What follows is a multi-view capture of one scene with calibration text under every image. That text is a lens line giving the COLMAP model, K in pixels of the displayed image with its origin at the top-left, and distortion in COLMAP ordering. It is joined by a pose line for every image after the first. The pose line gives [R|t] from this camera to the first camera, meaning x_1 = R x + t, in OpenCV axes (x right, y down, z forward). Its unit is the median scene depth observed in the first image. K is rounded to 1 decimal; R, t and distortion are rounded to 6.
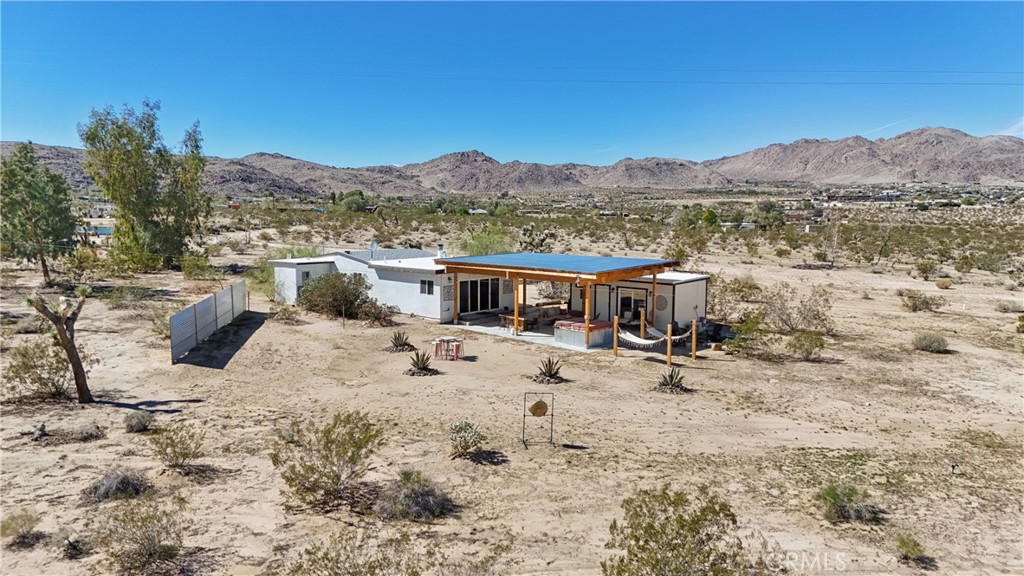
lens RADIAL K [[753.8, 0, 508.9], [0, 753.8, 289.2], [0, 0, 1]] dist [0.086593, -0.104618]
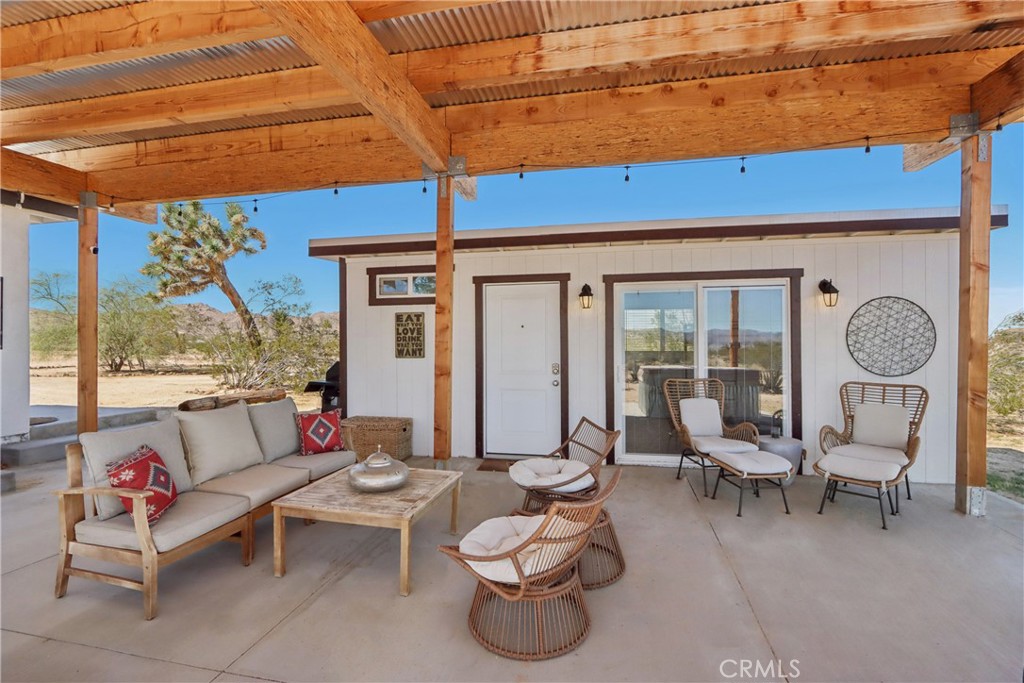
lens RADIAL K [[472.0, 0, 514.0], [0, 472.0, 341.0], [0, 0, 1]] dist [-0.014796, 0.000705]
pose [[0.855580, -0.004764, 0.517649, 0.060691], [0.064655, 0.993111, -0.097724, 0.024925], [-0.513617, 0.117079, 0.849994, 0.952118]]
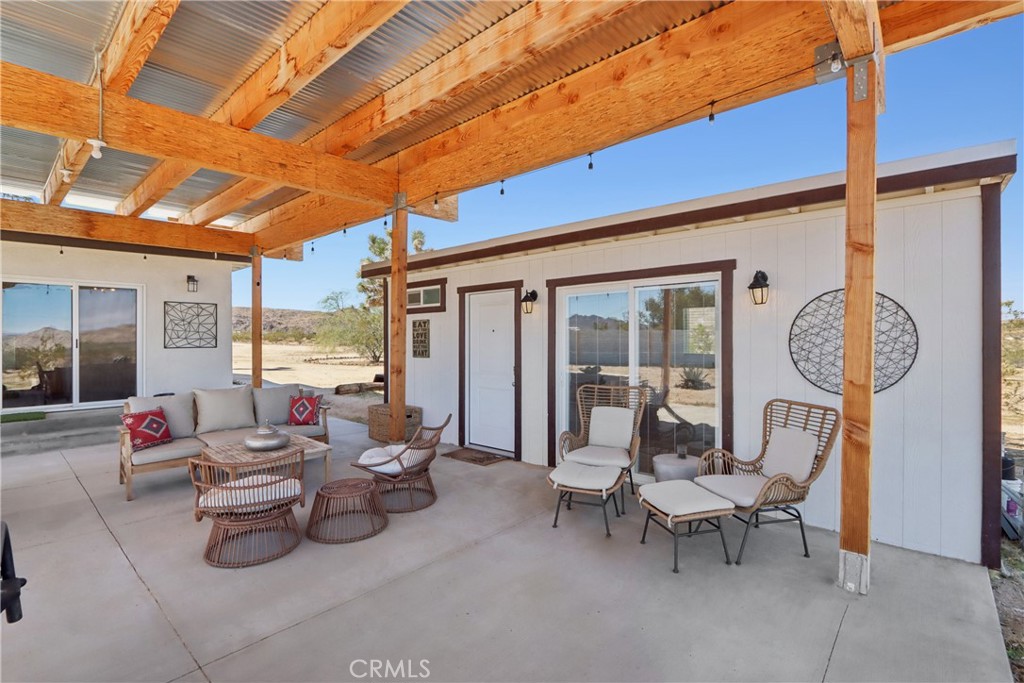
lens RADIAL K [[473.2, 0, 512.2], [0, 473.2, 337.9], [0, 0, 1]] dist [-0.013047, -0.000244]
pose [[0.999729, -0.006848, 0.022230, 0.136653], [0.009394, 0.993144, -0.116520, 0.027330], [-0.021280, 0.116697, 0.992940, 0.917669]]
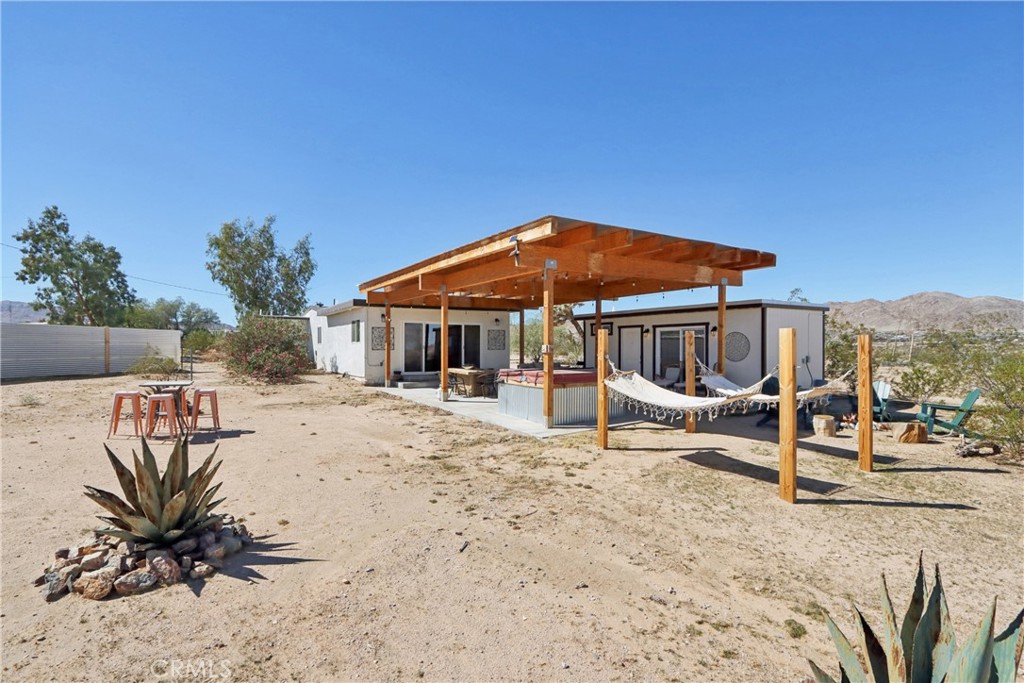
lens RADIAL K [[472.0, 0, 514.0], [0, 472.0, 341.0], [0, 0, 1]] dist [-0.014796, 0.000705]
pose [[0.974071, -0.007322, -0.226125, 0.126699], [-0.021415, 0.992005, -0.124371, 0.057641], [0.225228, 0.125989, 0.966126, 0.659991]]
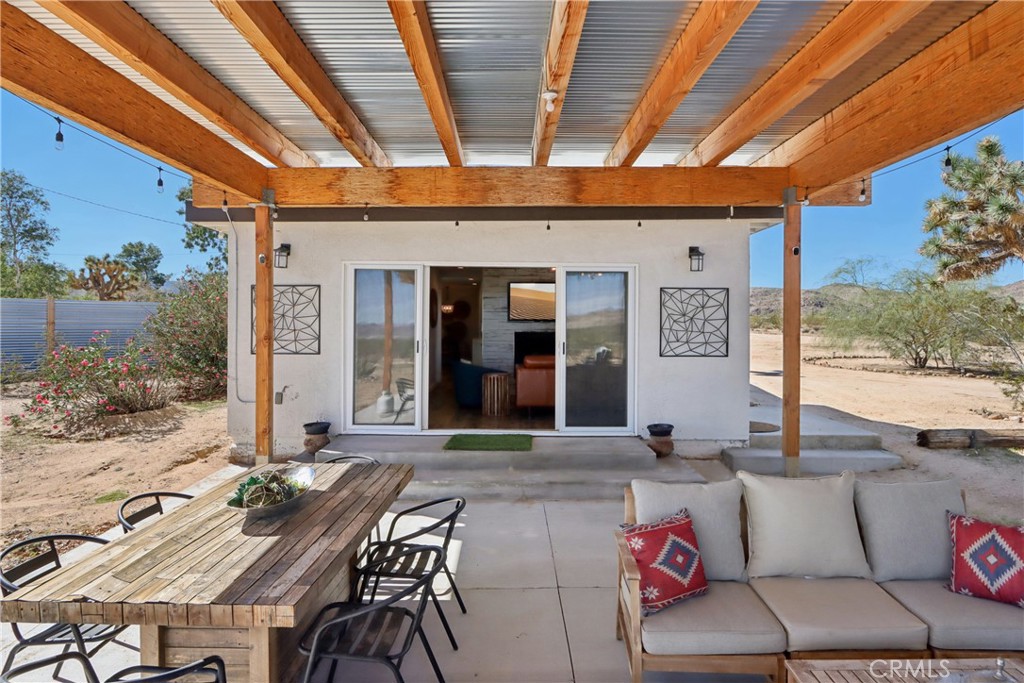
lens RADIAL K [[590.2, 0, 522.5], [0, 590.2, 324.0], [0, 0, 1]] dist [-0.011740, 0.002960]
pose [[0.693542, 0.000983, -0.720415, 0.088264], [-0.084991, 0.993127, -0.080465, 0.014734], [0.715385, 0.117035, 0.688859, 0.972824]]
